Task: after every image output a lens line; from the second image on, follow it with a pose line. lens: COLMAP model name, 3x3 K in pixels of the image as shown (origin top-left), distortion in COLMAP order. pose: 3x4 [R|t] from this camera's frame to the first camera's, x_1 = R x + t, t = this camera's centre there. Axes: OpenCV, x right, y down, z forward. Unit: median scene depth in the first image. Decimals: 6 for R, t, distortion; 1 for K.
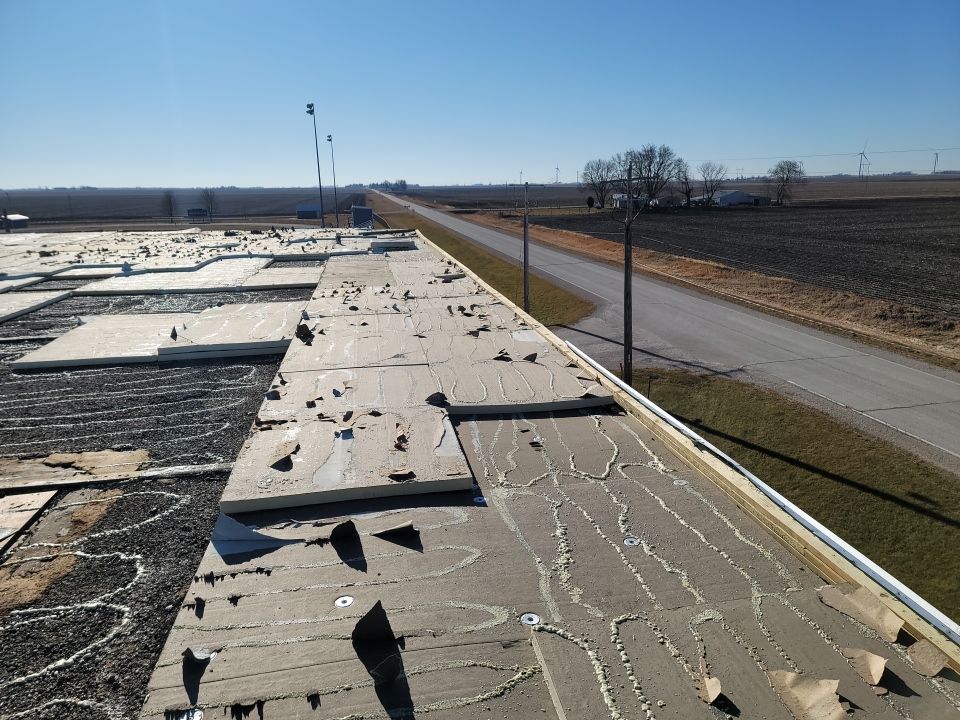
lens RADIAL K [[723.5, 0, 482.3], [0, 723.5, 361.0], [0, 0, 1]] dist [0.058218, -0.014103]
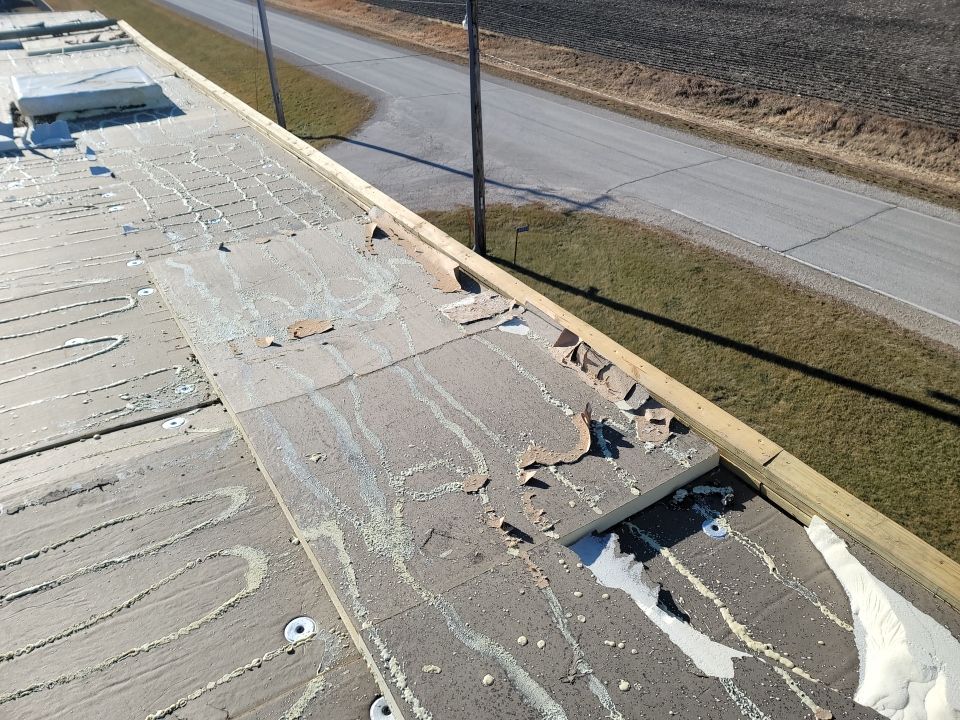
lens RADIAL K [[723.5, 0, 483.4], [0, 723.5, 355.1], [0, 0, 1]] dist [0.058218, -0.014103]
pose [[0.927363, -0.179702, 0.328183, -0.046153], [0.075834, 0.949182, 0.305454, -0.071166], [-0.366396, -0.258380, 0.893864, 0.307772]]
